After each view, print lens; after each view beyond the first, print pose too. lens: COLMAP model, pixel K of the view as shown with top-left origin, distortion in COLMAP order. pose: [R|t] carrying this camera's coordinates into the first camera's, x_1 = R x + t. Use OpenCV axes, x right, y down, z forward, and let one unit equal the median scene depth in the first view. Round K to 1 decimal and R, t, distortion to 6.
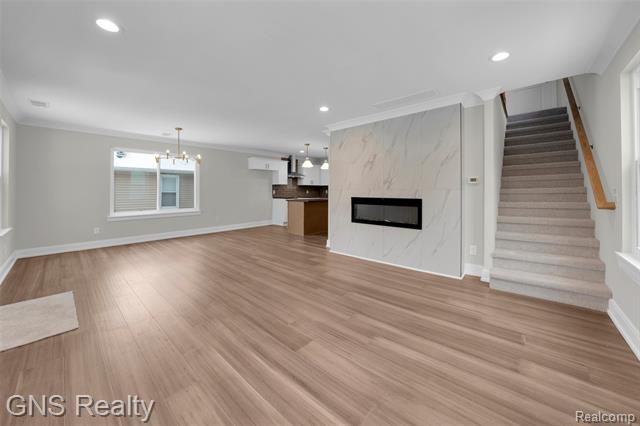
lens RADIAL K [[226.8, 0, 331.6], [0, 226.8, 189.6], [0, 0, 1]] dist [-0.014390, 0.001639]
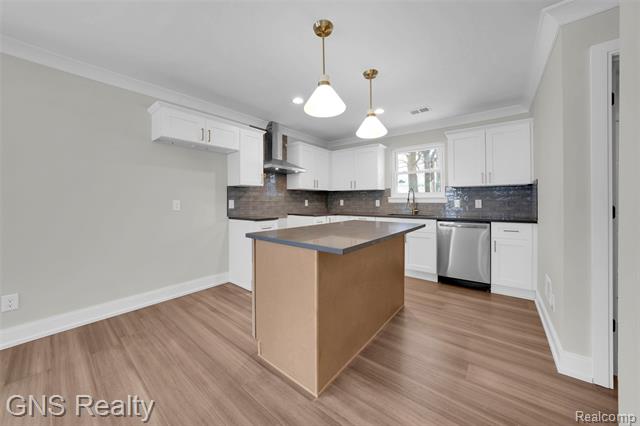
lens RADIAL K [[226.8, 0, 315.7], [0, 226.8, 202.4], [0, 0, 1]] dist [-0.014390, 0.001639]
pose [[0.999878, -0.004730, -0.014869, -0.097004], [0.004870, 0.999944, 0.009371, 0.004893], [0.014824, -0.009443, 0.999846, 0.616592]]
